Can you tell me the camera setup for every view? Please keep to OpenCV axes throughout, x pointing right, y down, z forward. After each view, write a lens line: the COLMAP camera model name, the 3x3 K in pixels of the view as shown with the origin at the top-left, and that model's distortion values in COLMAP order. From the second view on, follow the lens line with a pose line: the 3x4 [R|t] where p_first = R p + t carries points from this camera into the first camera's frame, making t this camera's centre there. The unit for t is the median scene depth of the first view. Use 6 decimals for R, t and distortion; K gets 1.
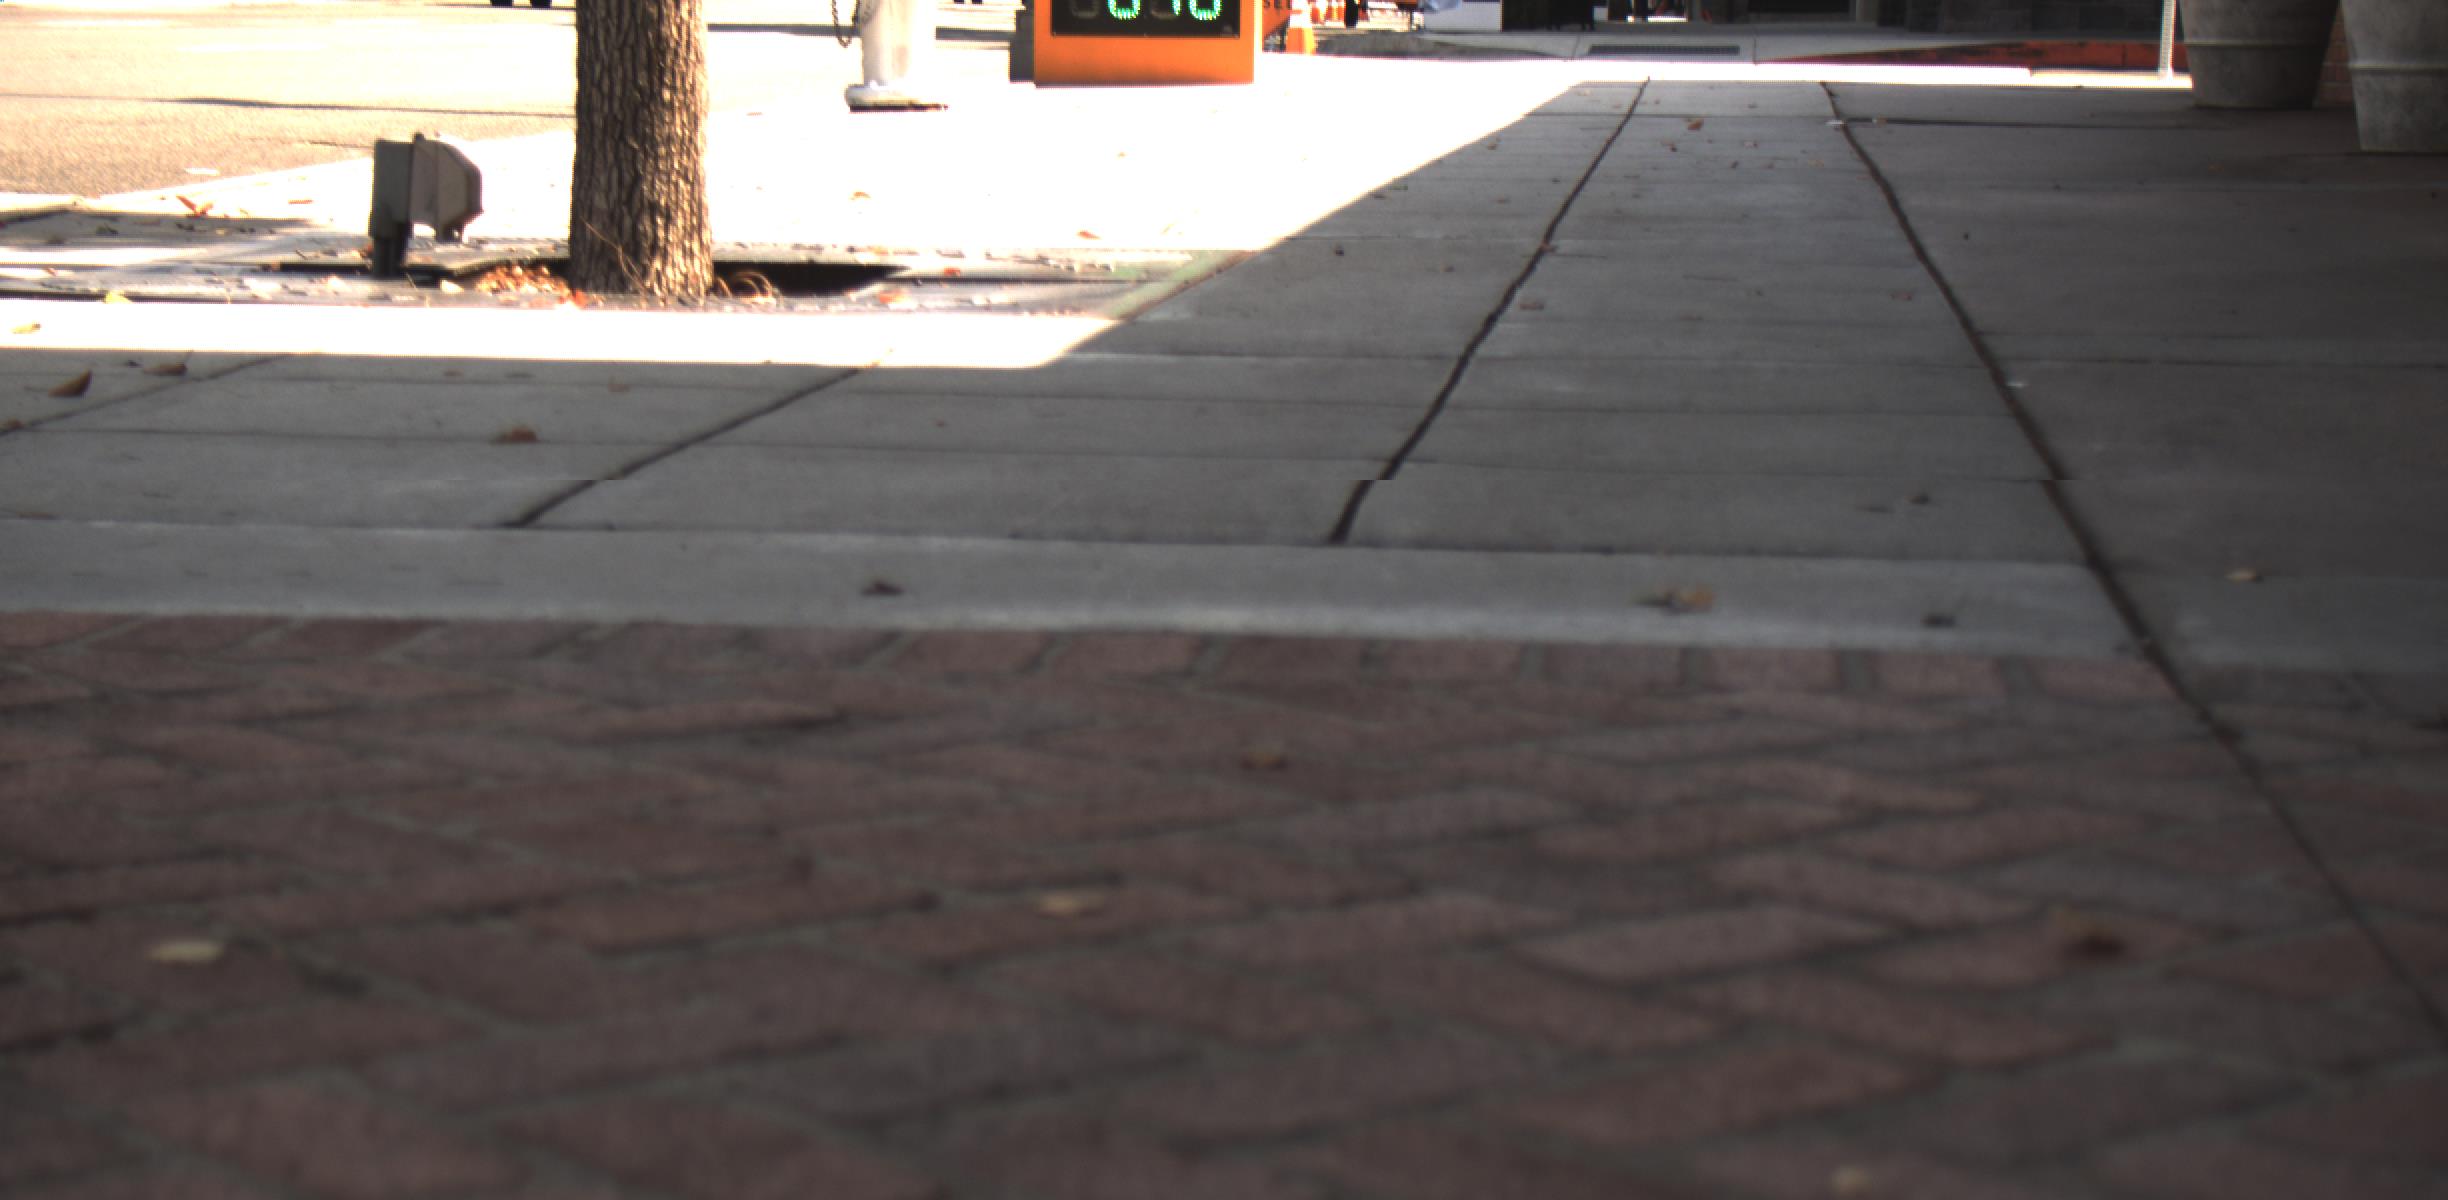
lens RADIAL K [[4591.8, 0, 1264.5], [0, 4591.8, 1014.8], [0, 0, 1]] dist [-0.195800, 1.091157]
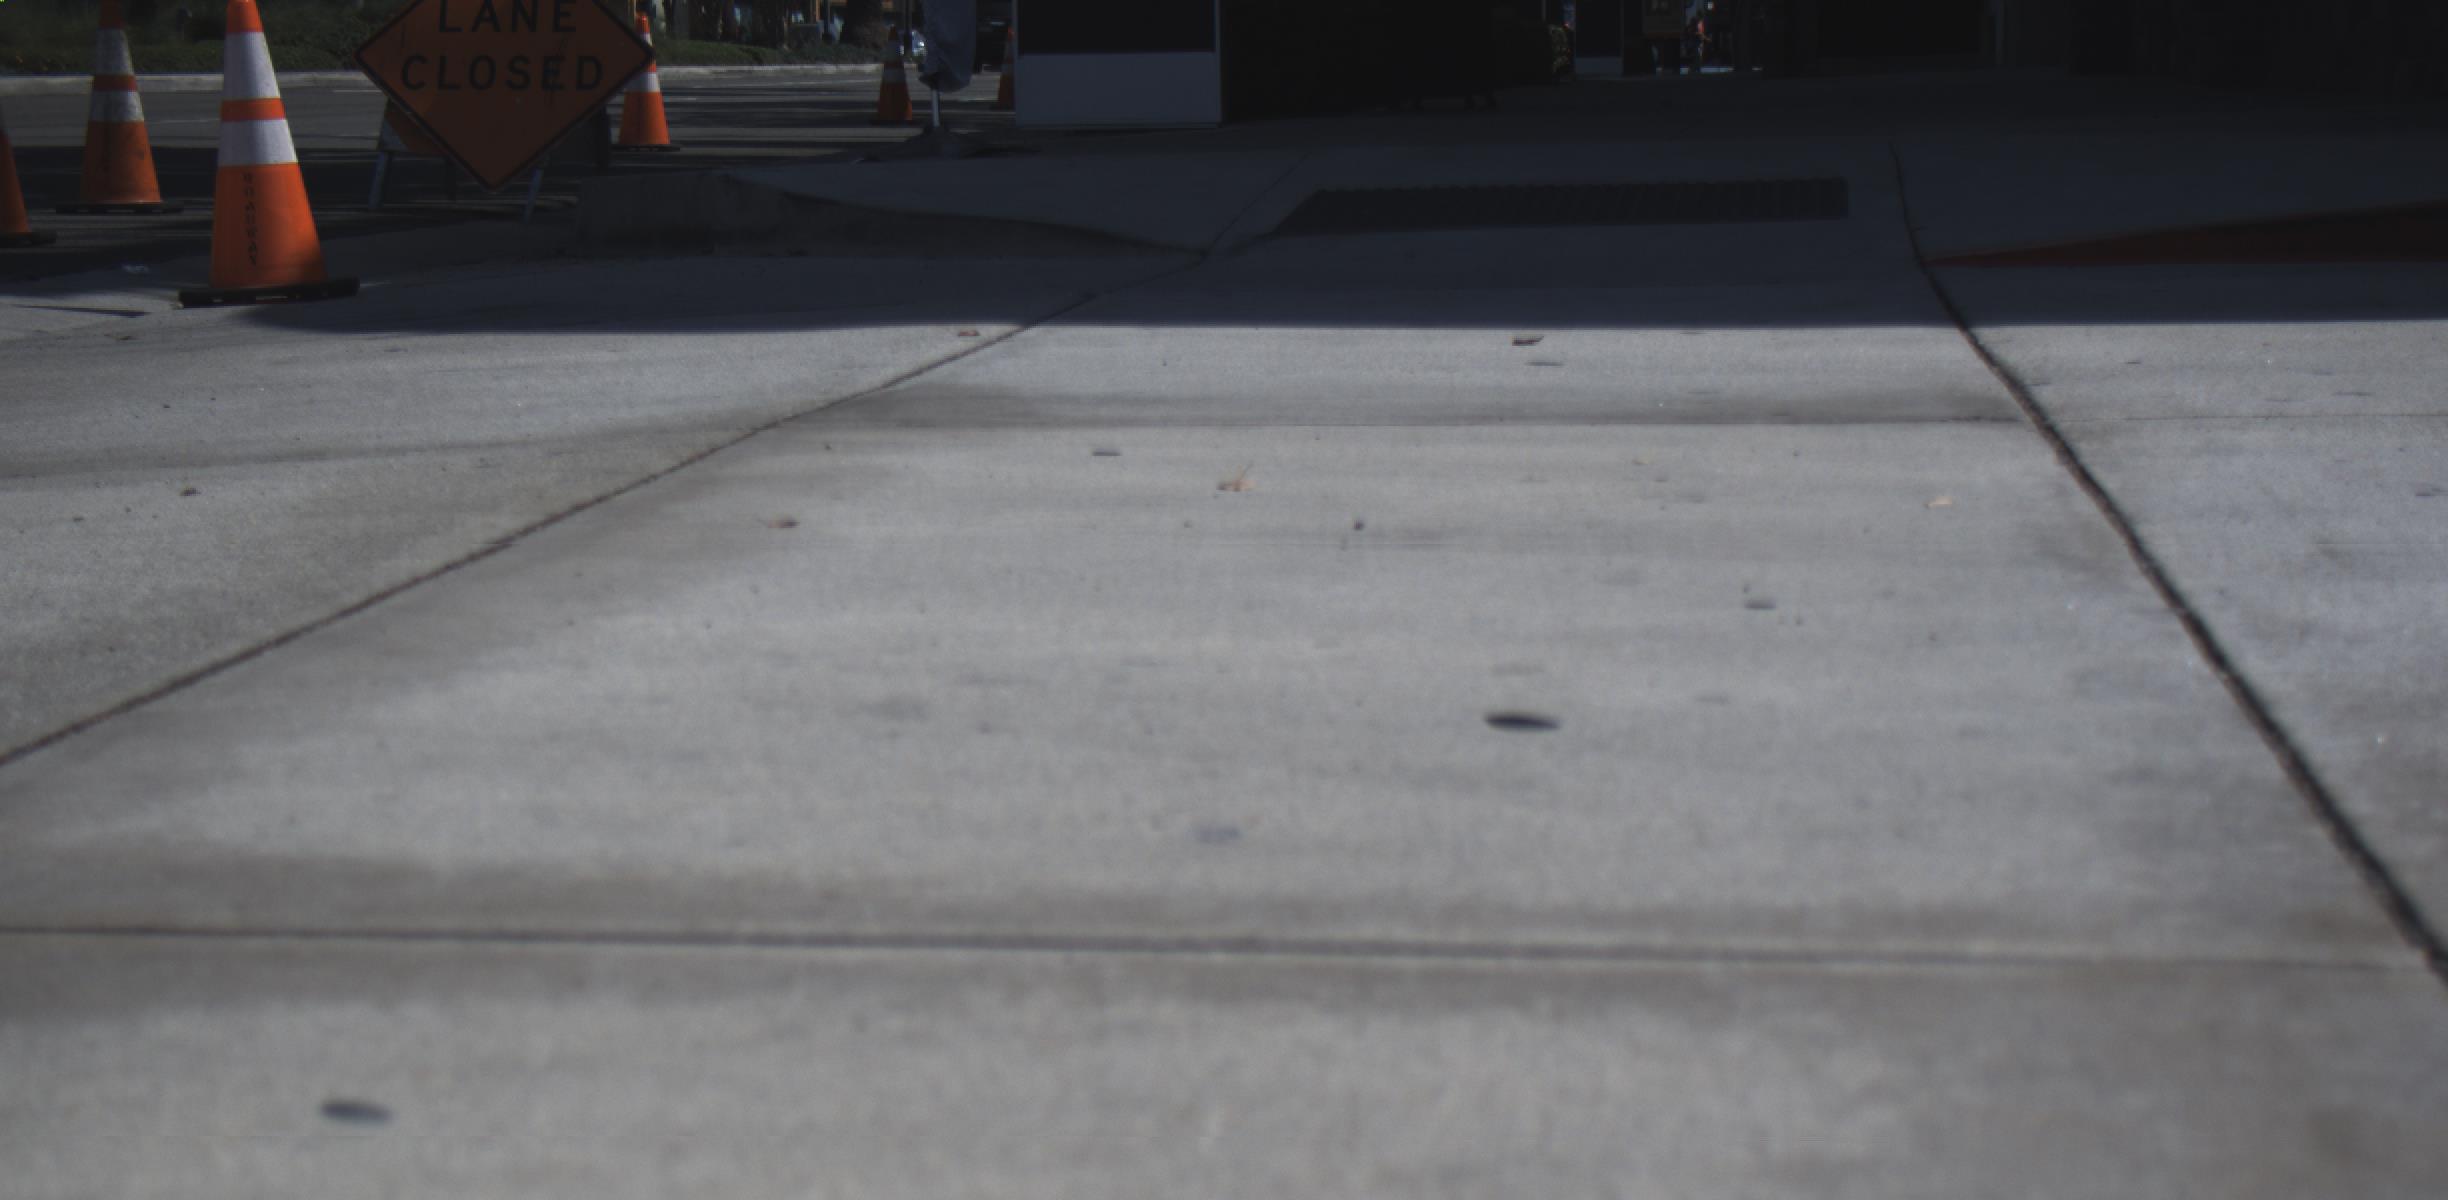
lens RADIAL K [[4591.8, 0, 1264.5], [0, 4591.8, 1014.8], [0, 0, 1]] dist [-0.195800, 1.091157]
pose [[0.999417, -0.028948, -0.018104, 0.200896], [0.028707, 0.999497, -0.013445, -0.440701], [0.018484, 0.012917, 0.999746, 2.003736]]
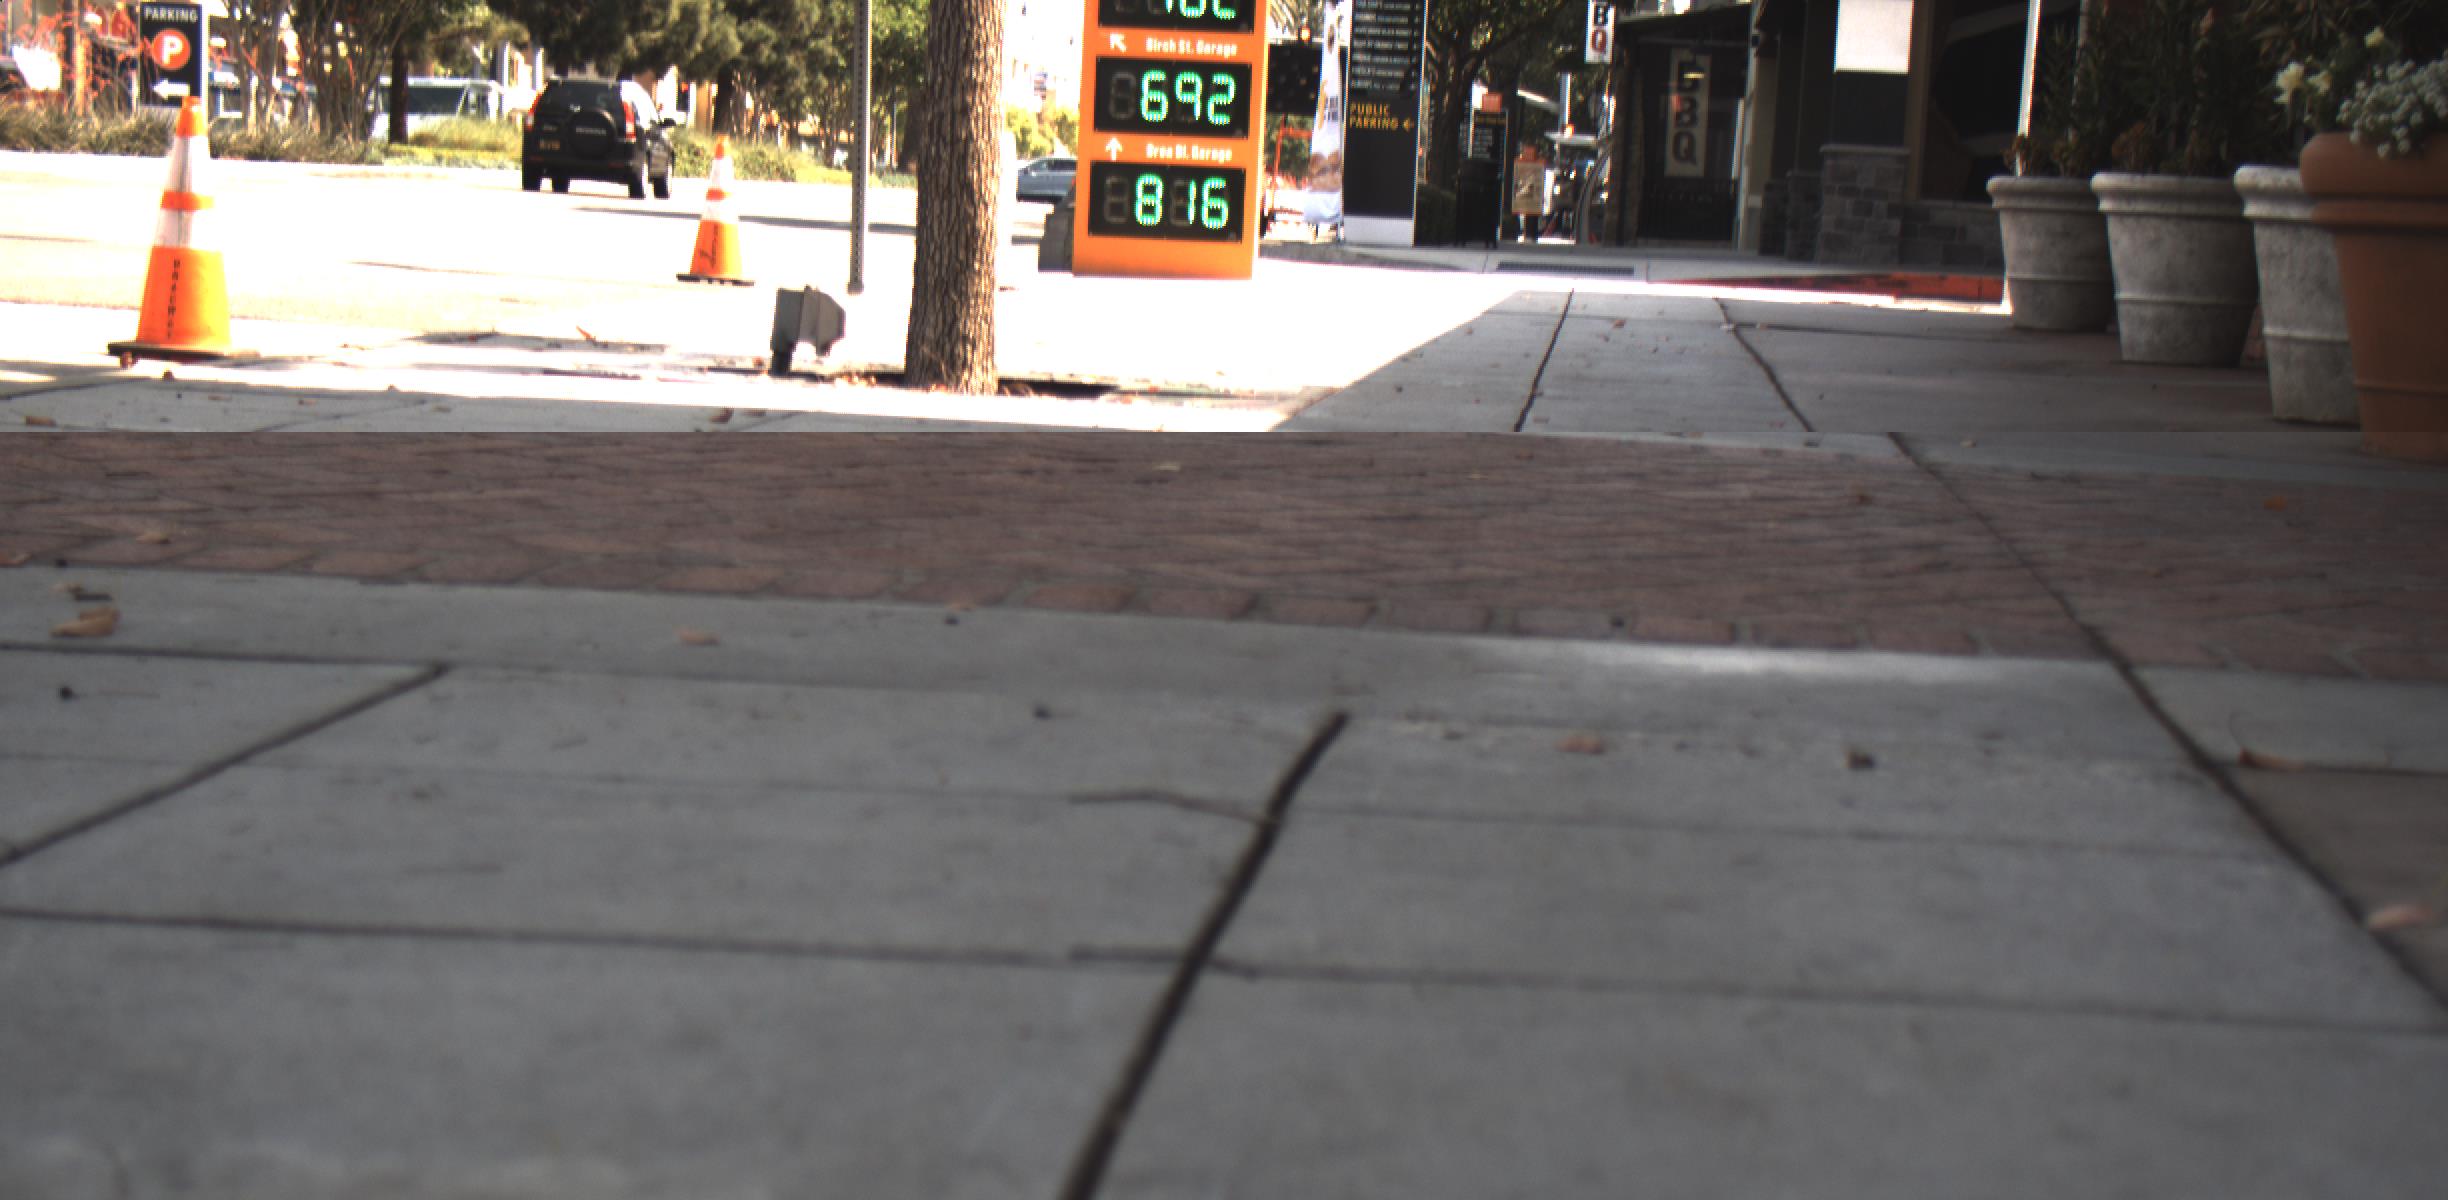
lens RADIAL K [[4591.8, 0, 1264.5], [0, 4591.8, 1014.8], [0, 0, 1]] dist [-0.195800, 1.091157]
pose [[0.999011, 0.032394, 0.030454, -0.034939], [-0.031009, 0.998510, -0.044898, 0.054981], [-0.031863, 0.043909, 0.998527, -0.250079]]
